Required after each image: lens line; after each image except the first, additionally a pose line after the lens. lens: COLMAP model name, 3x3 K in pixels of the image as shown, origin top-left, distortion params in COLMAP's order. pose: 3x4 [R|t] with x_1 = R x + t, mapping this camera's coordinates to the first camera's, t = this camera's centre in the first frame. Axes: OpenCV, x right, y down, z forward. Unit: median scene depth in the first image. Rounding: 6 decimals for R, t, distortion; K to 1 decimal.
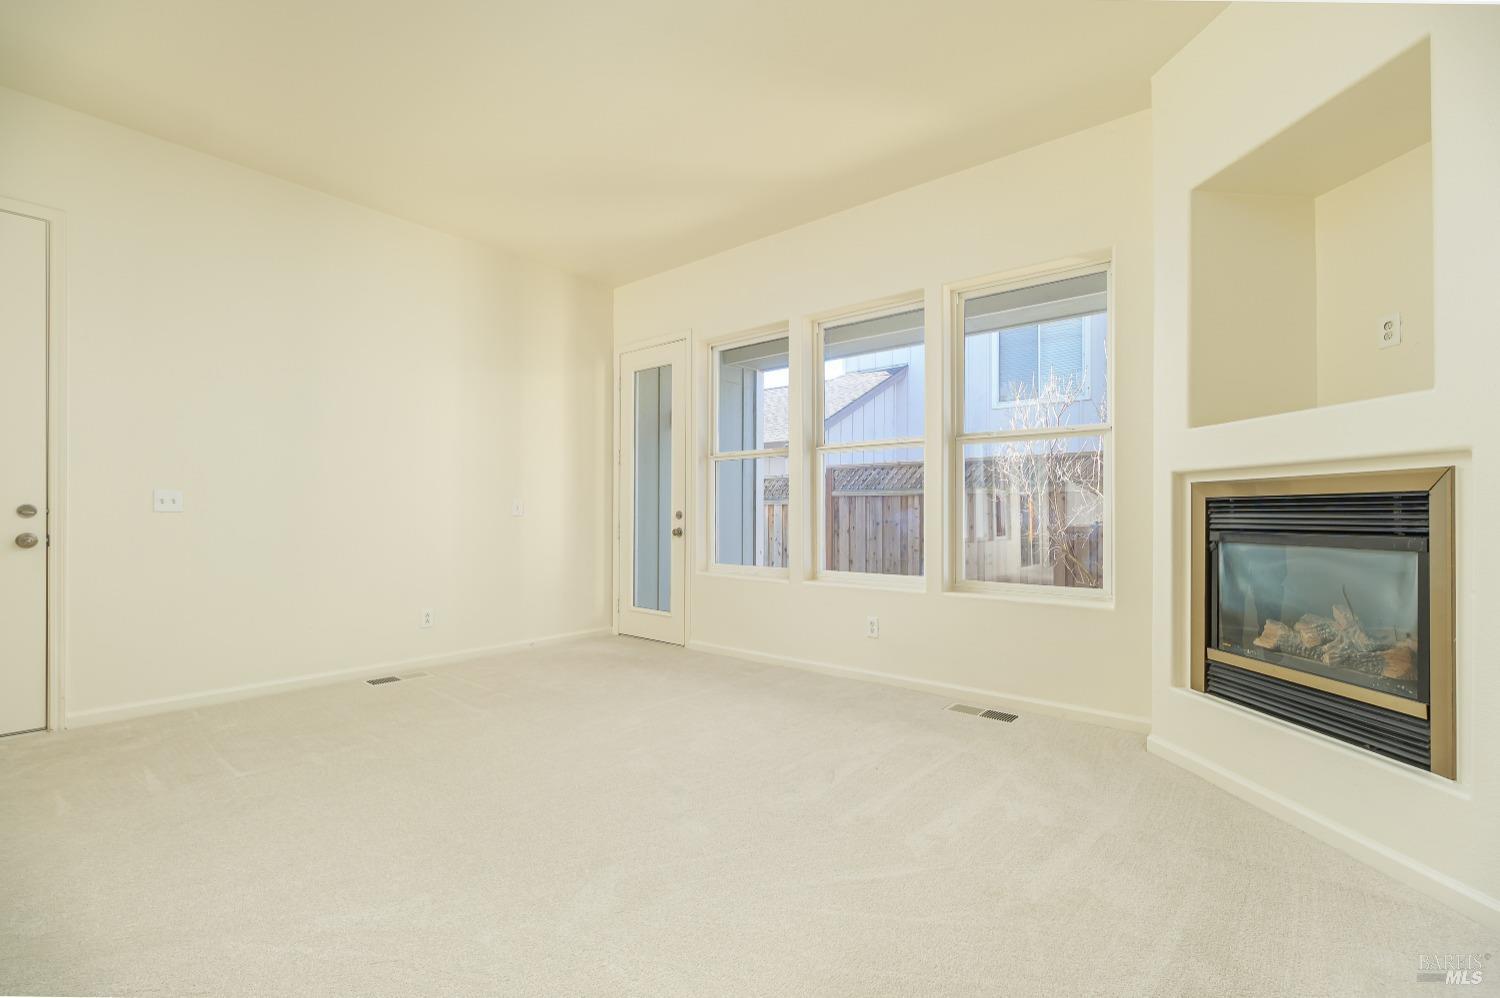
lens RADIAL K [[674.4, 0, 738.0], [0, 674.4, 506.6], [0, 0, 1]] dist [0.001772, -0.000254]
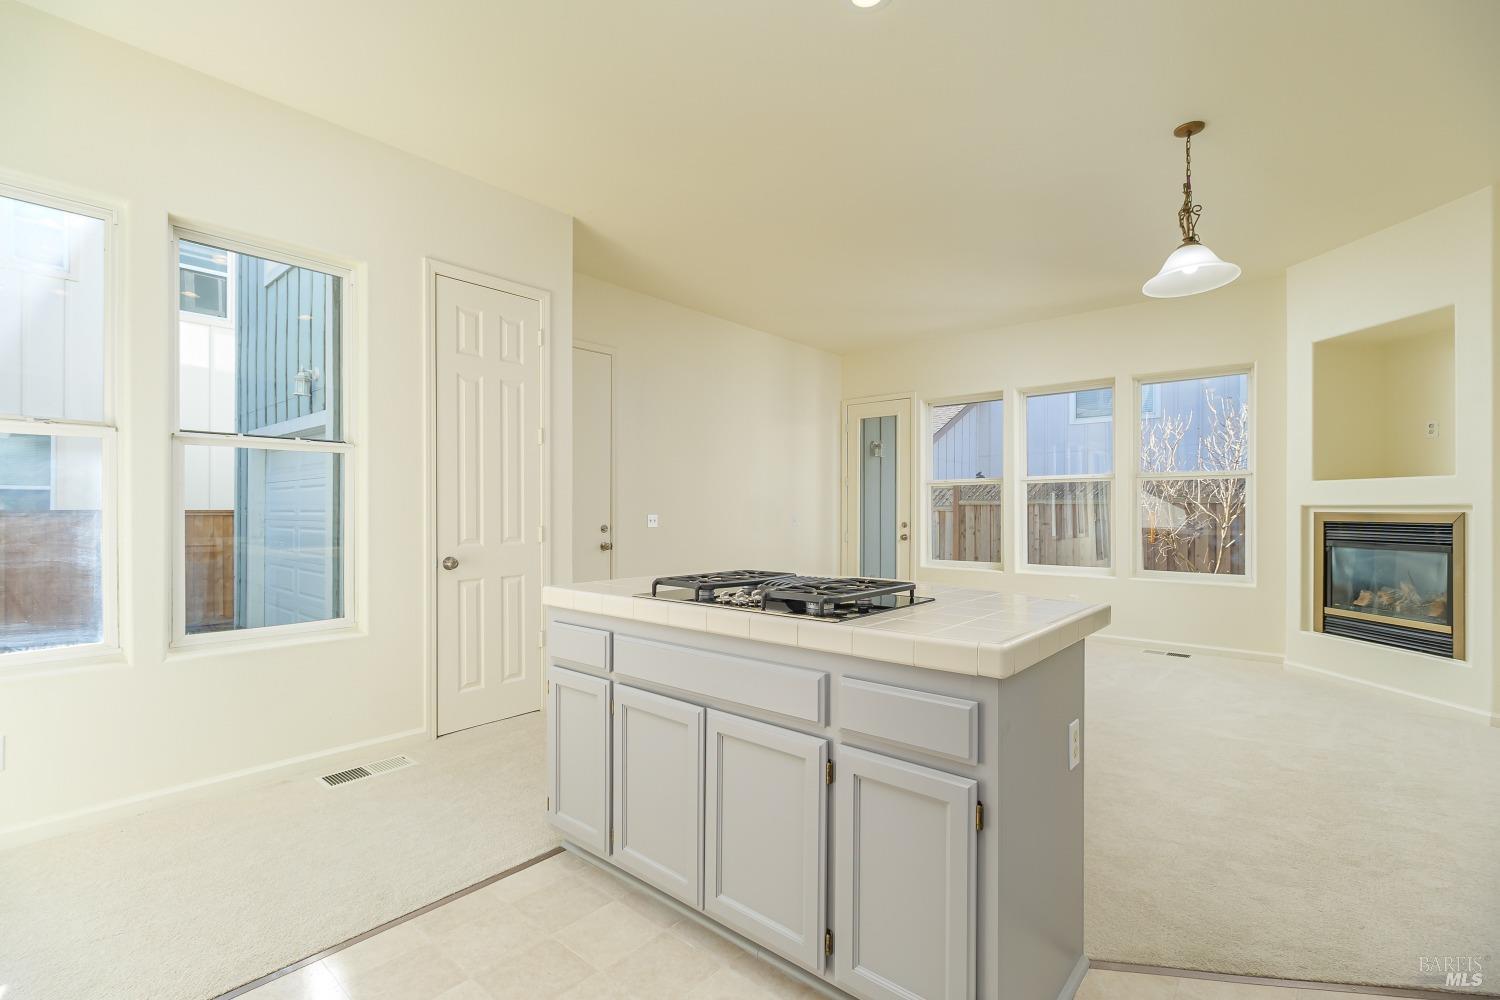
lens RADIAL K [[674.4, 0, 745.6], [0, 674.4, 507.8], [0, 0, 1]] dist [0.001772, -0.000254]
pose [[0.999895, -0.003264, -0.014091, -0.809848], [0.003357, 0.999973, 0.006588, -0.066974], [0.014069, -0.006634, 0.999879, -0.798994]]
